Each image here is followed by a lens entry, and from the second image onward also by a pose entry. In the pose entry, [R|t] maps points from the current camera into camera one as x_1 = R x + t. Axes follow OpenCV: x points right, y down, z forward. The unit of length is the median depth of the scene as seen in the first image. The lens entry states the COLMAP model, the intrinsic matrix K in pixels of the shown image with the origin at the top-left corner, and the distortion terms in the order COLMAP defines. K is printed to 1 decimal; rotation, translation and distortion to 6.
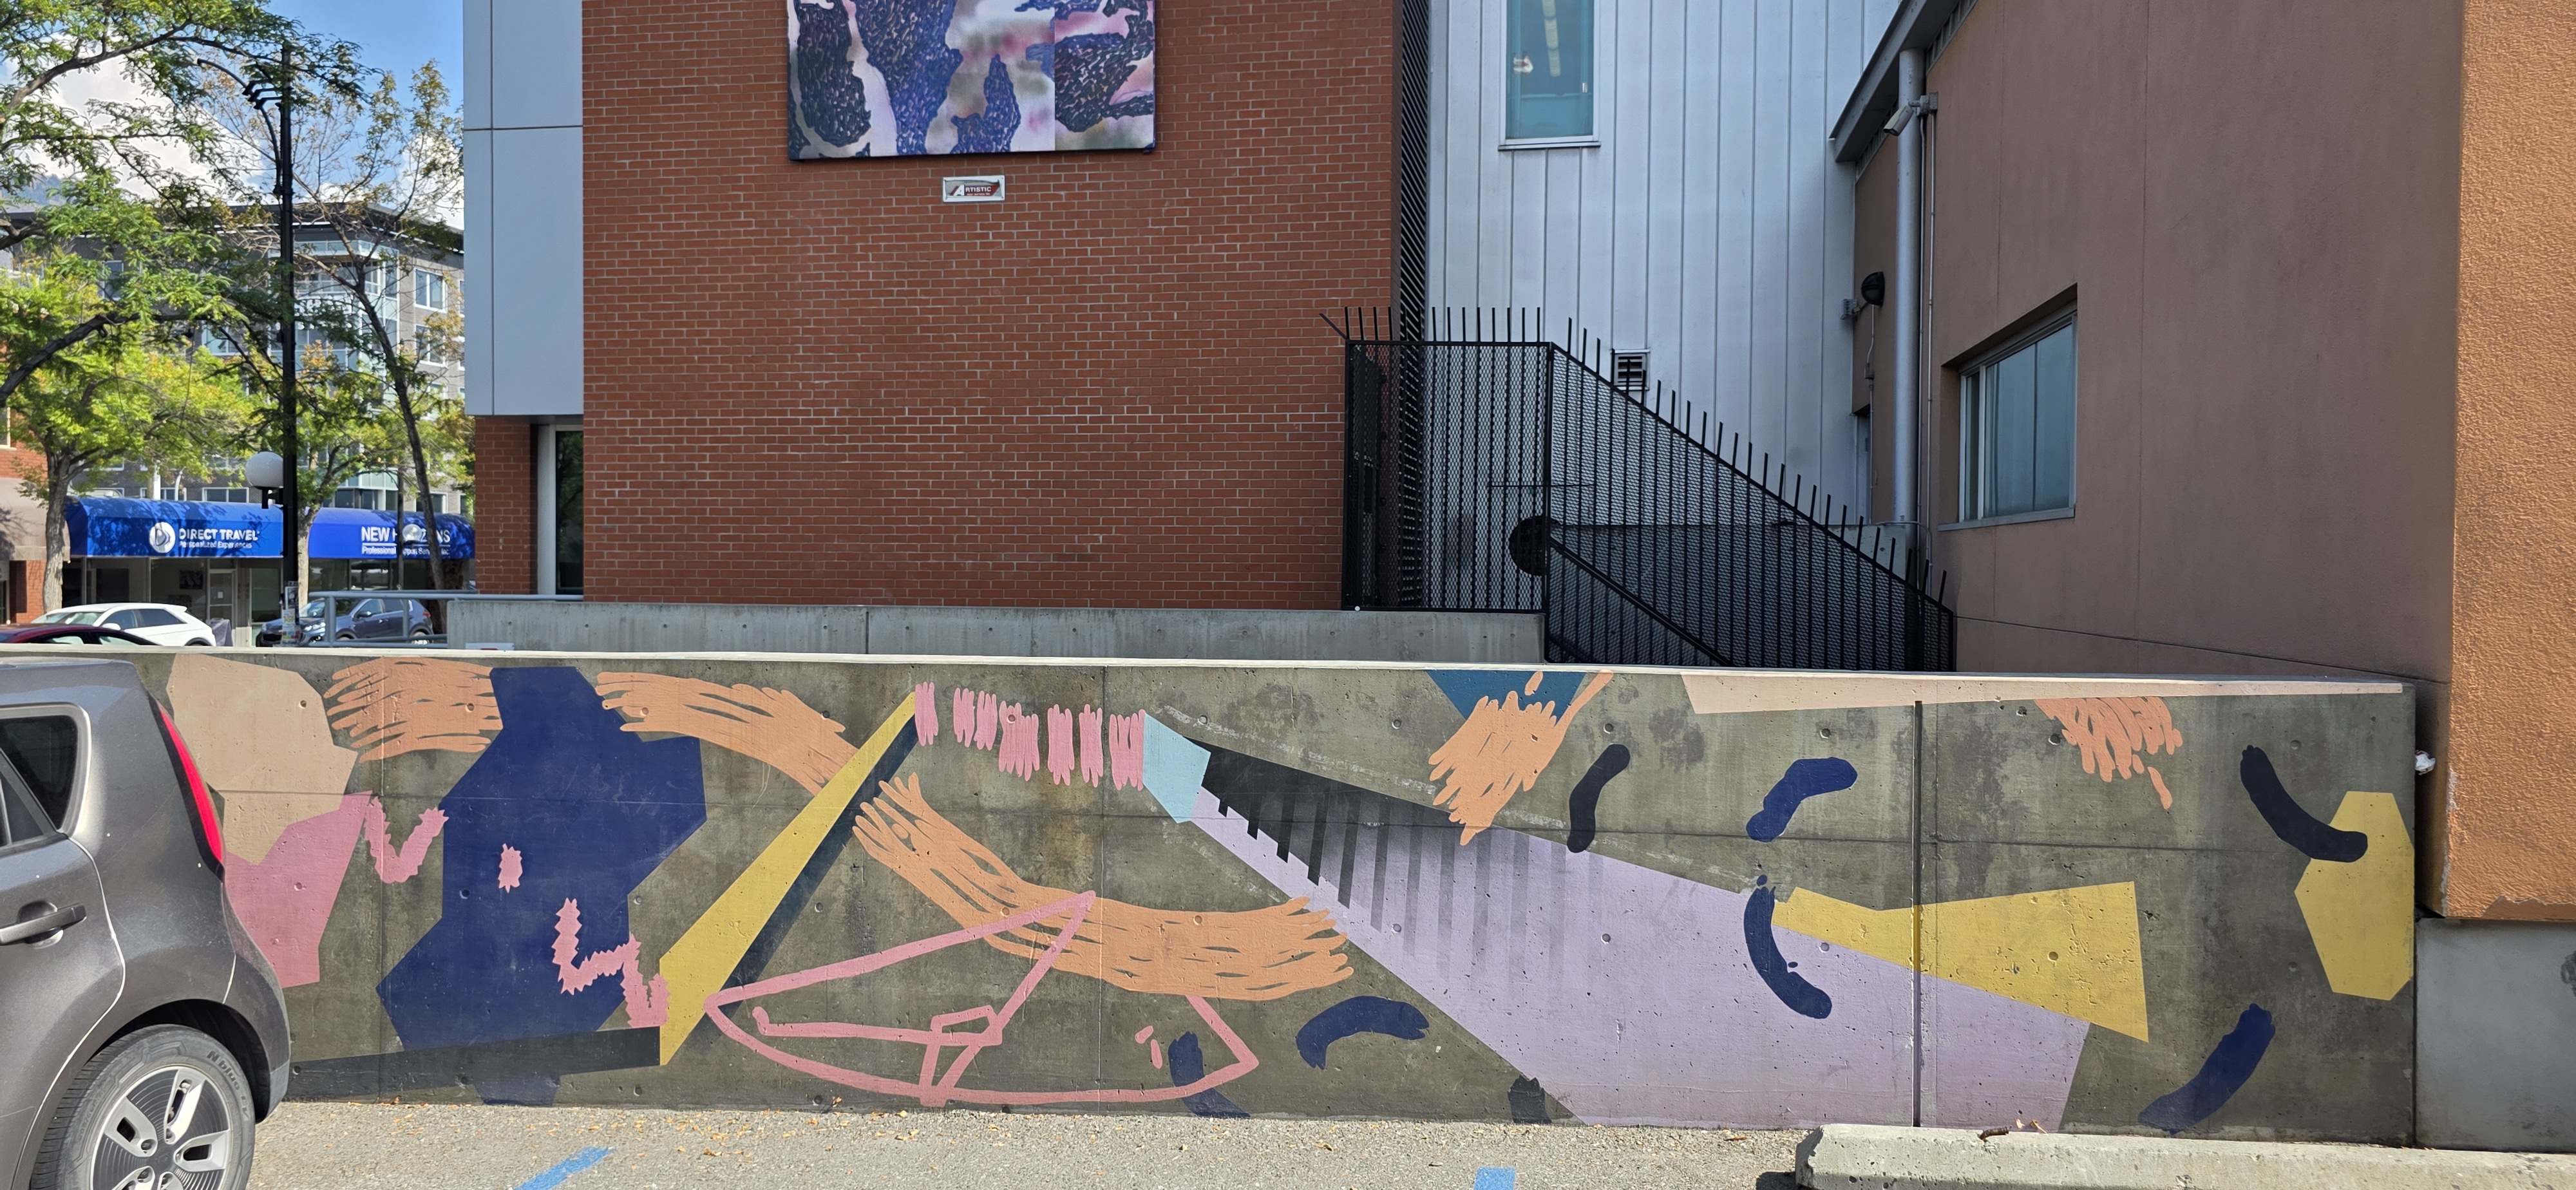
lens RADIAL K [[1591.3, 0, 1288.2], [0, 1591.3, 596.1], [0, 0, 1]] dist [0.032308, -0.002455]
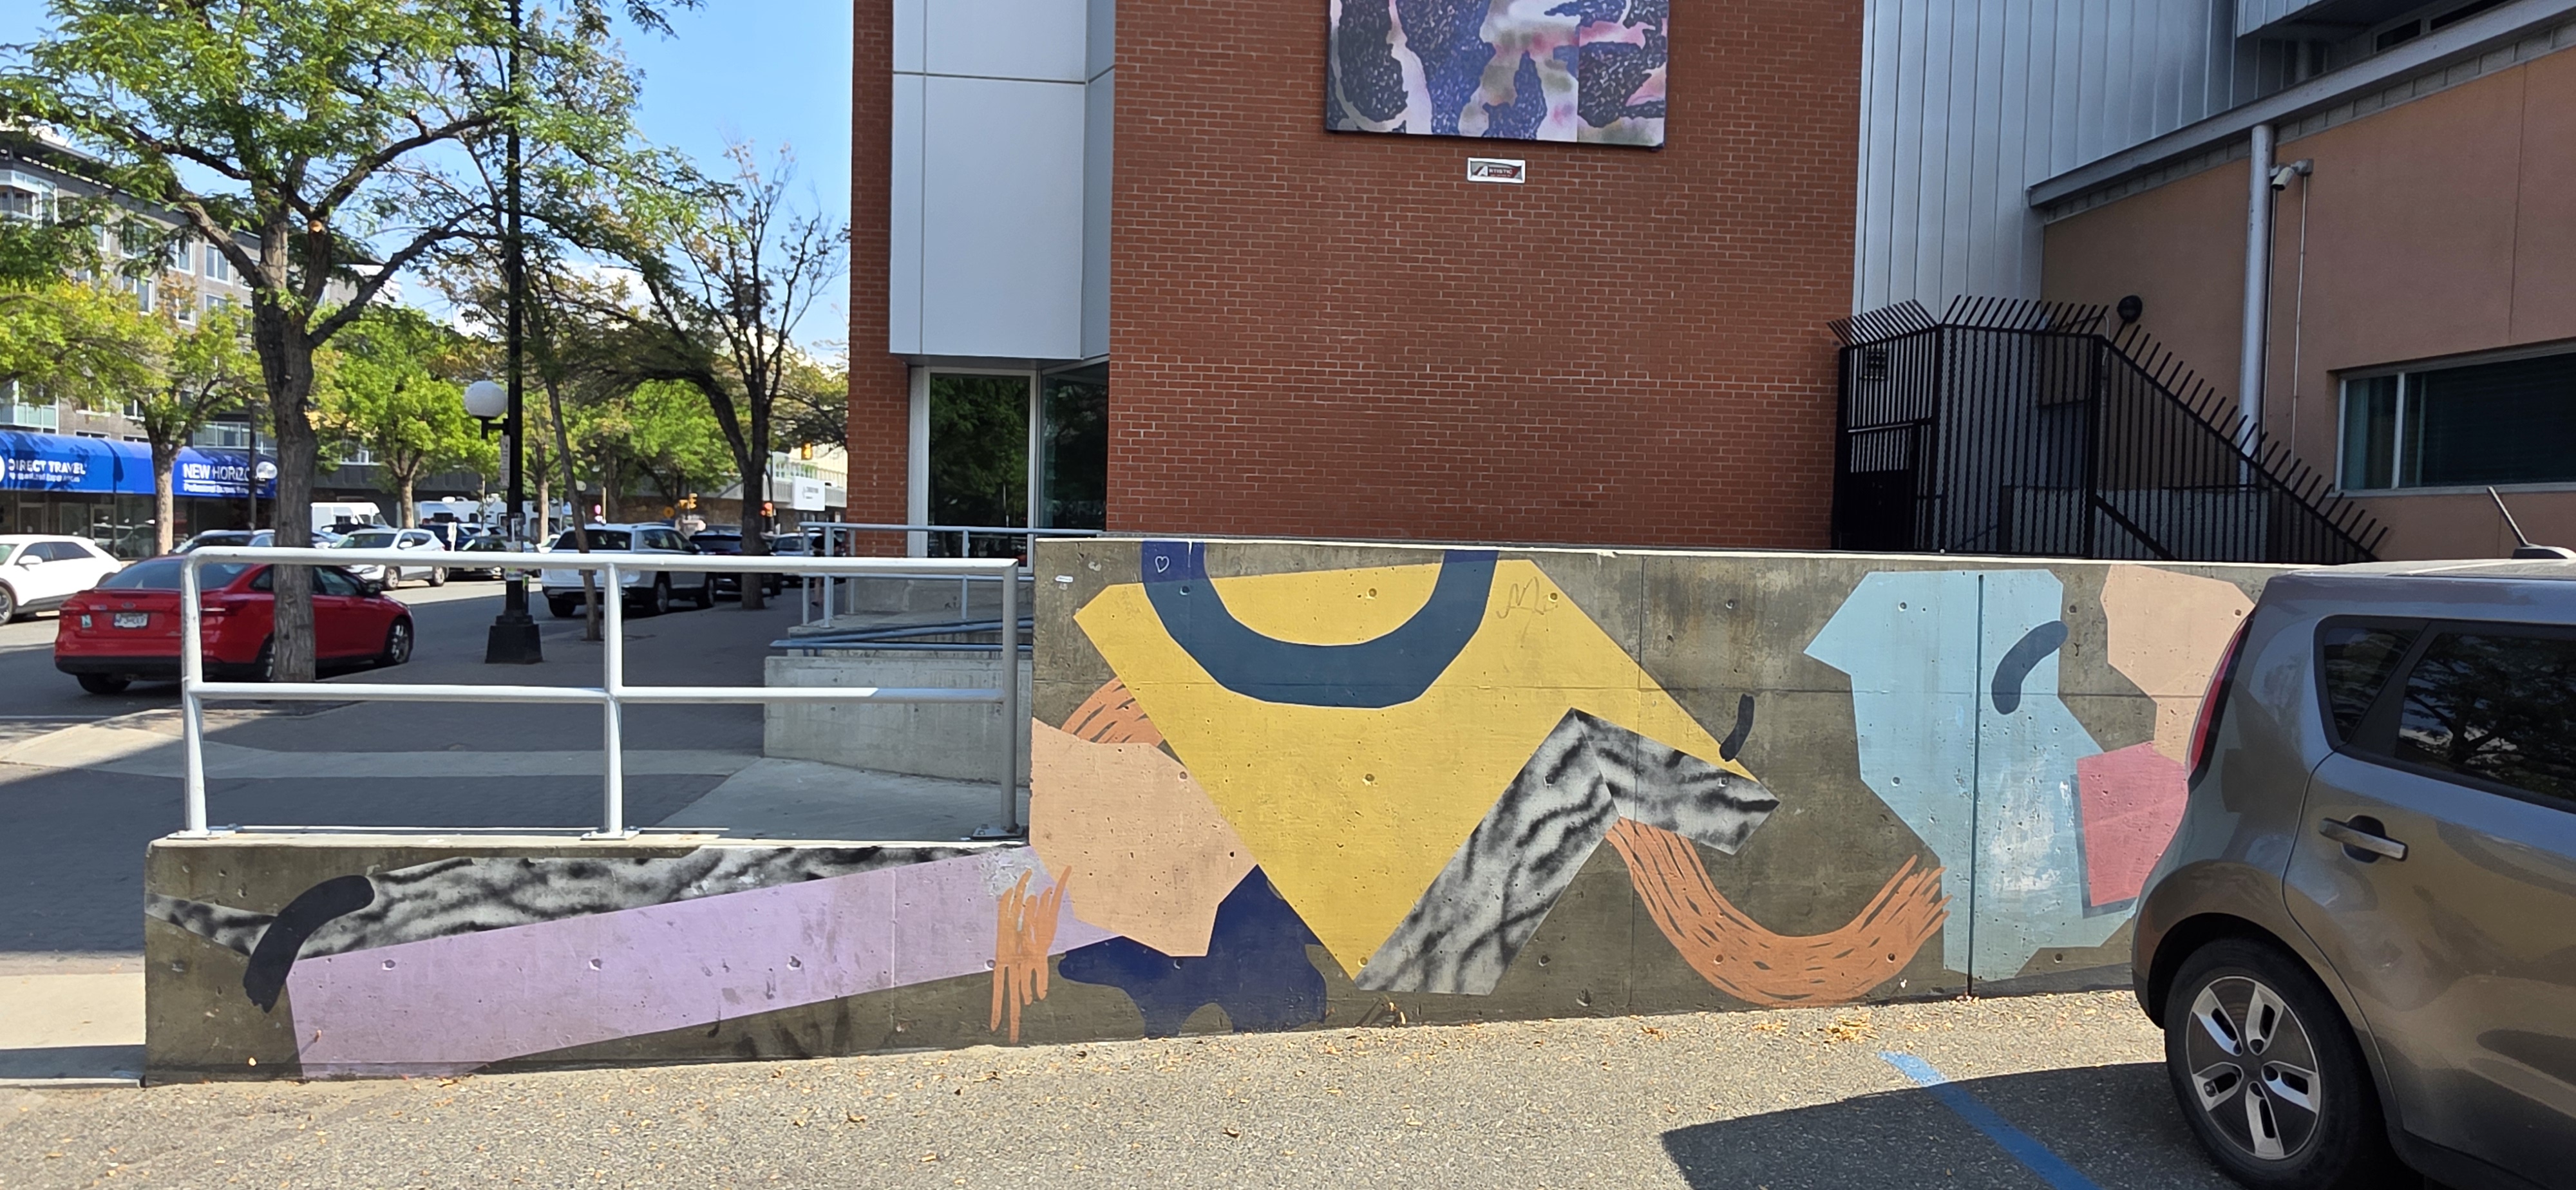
lens RADIAL K [[1360.8, 0, 1290.1], [0, 1360.8, 590.9], [0, 0, 1]] dist [0.003581, -0.000282]
pose [[0.968230, 0.005978, 0.249988, -0.573058], [-0.013207, 0.999541, 0.027249, 0.014196], [-0.249711, -0.029685, 0.967865, 0.107910]]
